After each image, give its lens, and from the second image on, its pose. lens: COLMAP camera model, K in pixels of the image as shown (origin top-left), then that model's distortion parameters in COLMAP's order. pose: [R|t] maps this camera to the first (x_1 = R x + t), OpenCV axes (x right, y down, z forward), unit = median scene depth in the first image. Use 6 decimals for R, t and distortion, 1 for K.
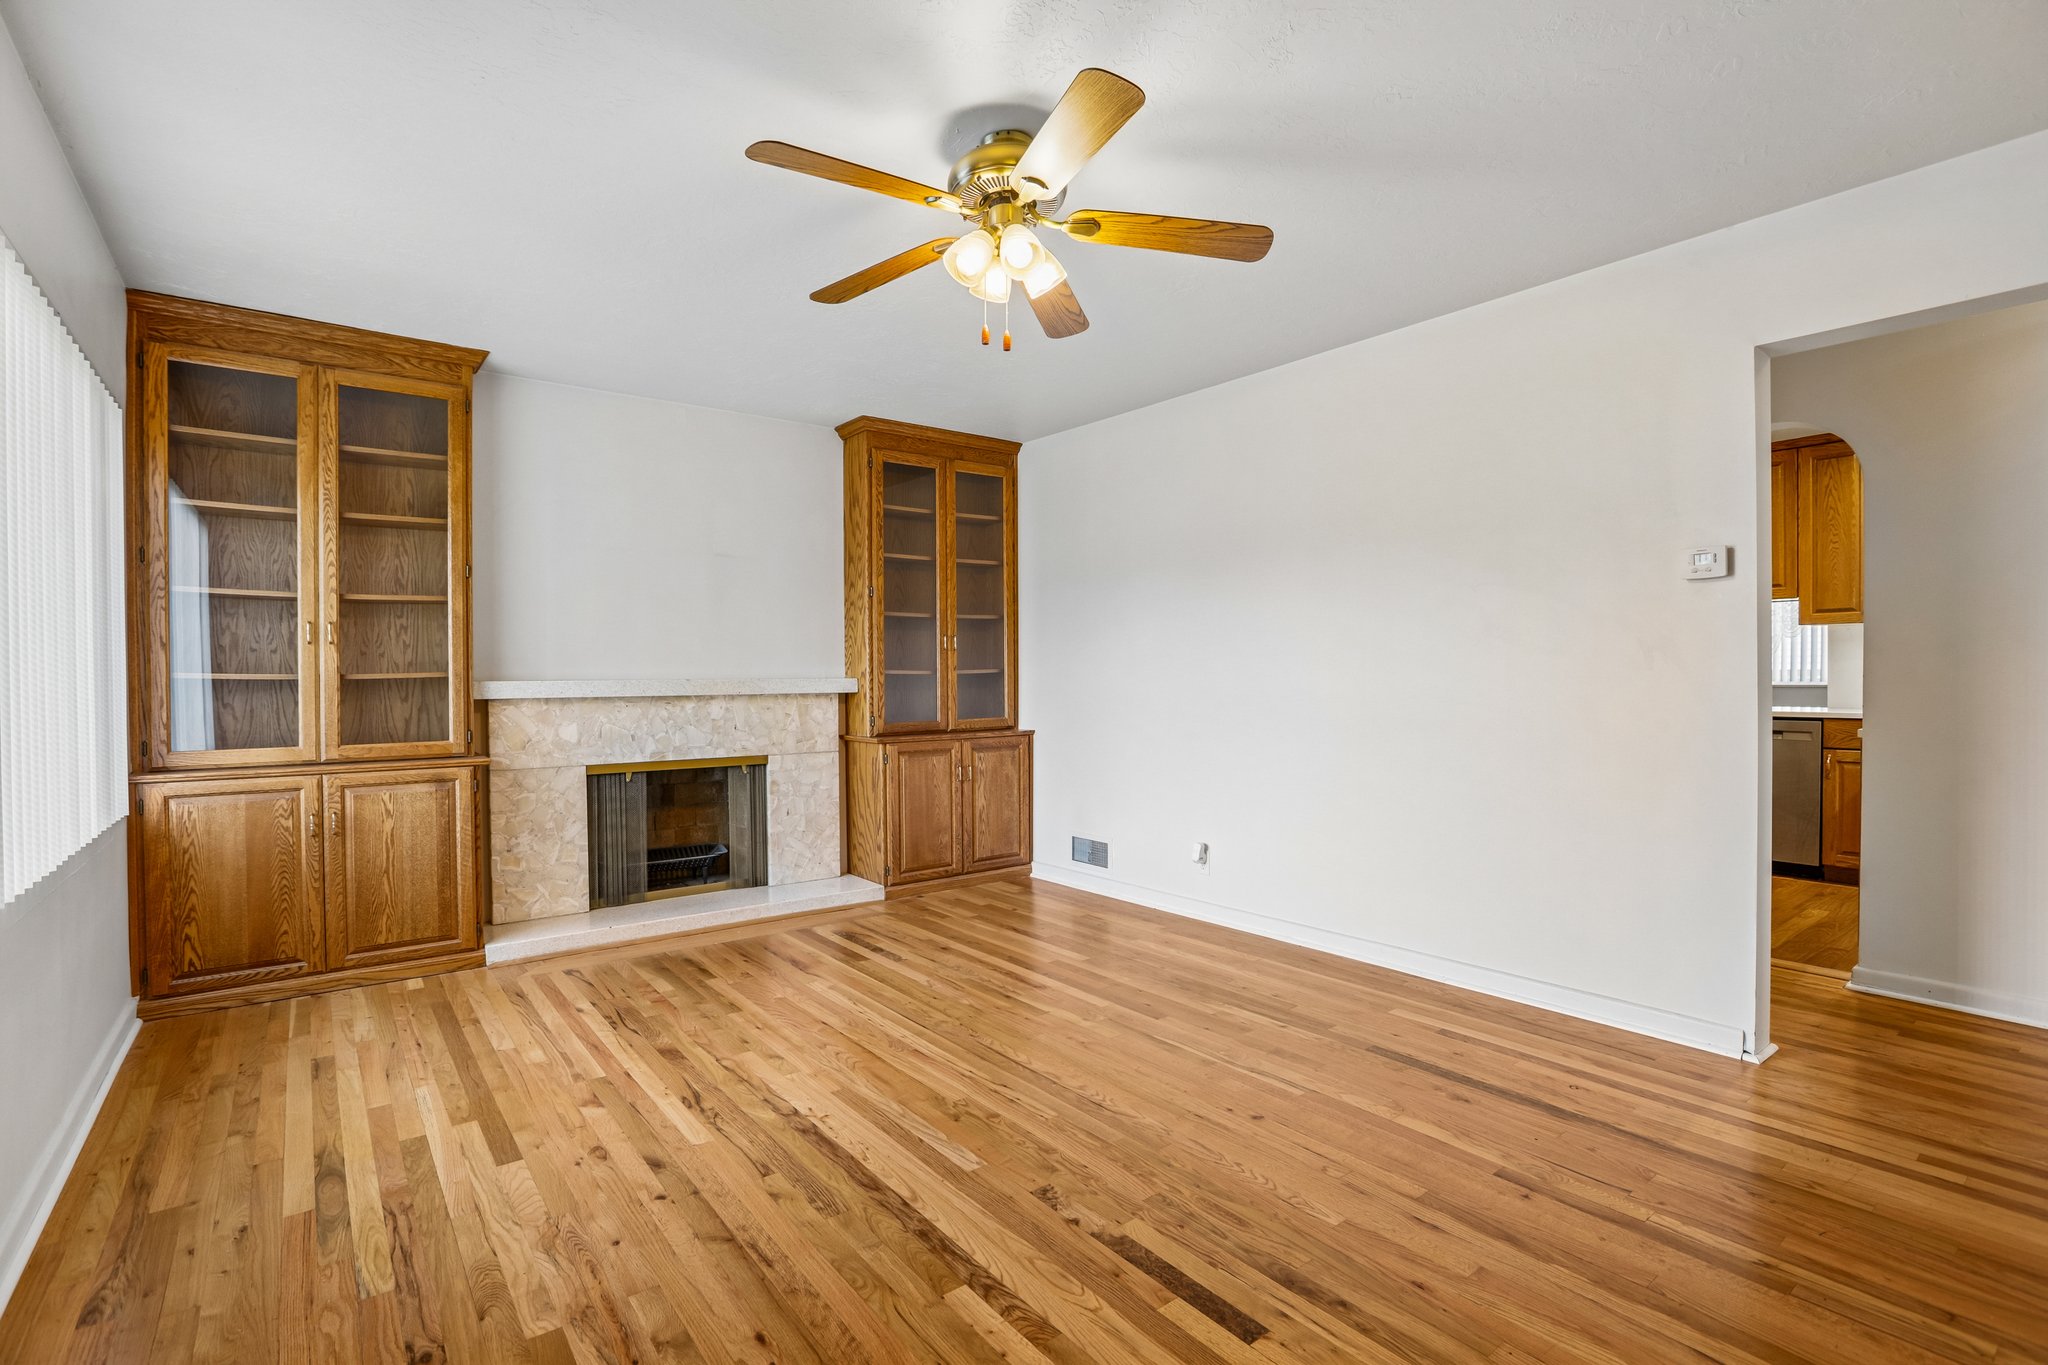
lens RADIAL K [[963.4, 0, 1024.0], [0, 963.4, 682.5], [0, 0, 1]] dist [-0.057821, 0.018515]
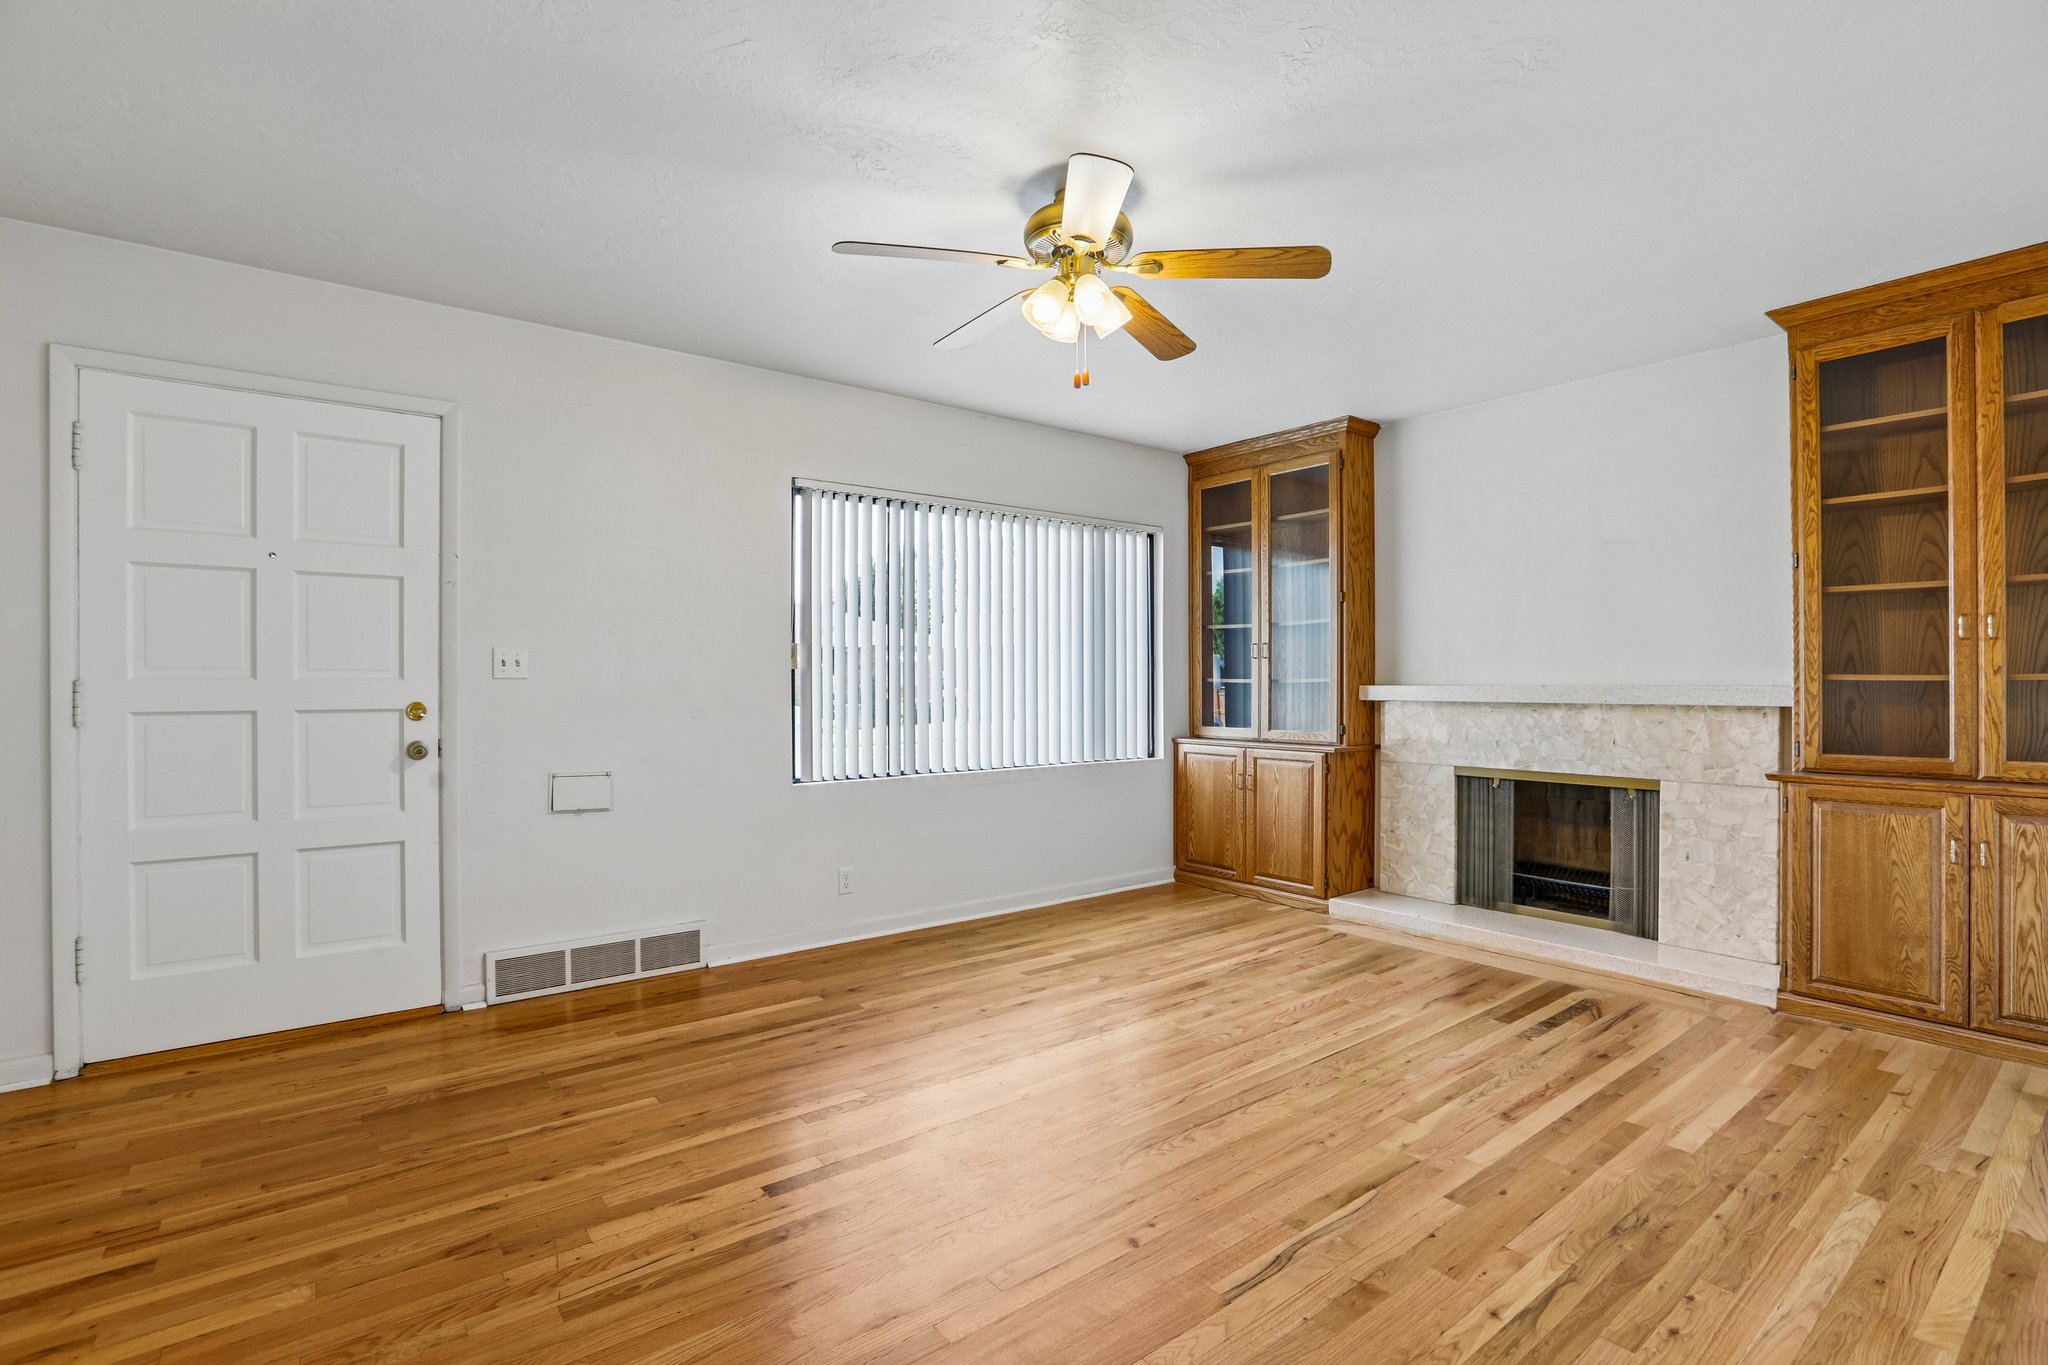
lens RADIAL K [[963.4, 0, 1024.0], [0, 963.4, 682.5], [0, 0, 1]] dist [-0.057821, 0.018515]
pose [[-0.015839, 0.004039, -0.999866, 0.604781], [-0.008733, 0.999953, 0.004178, -0.005880], [0.999836, 0.008798, -0.015803, 0.538696]]
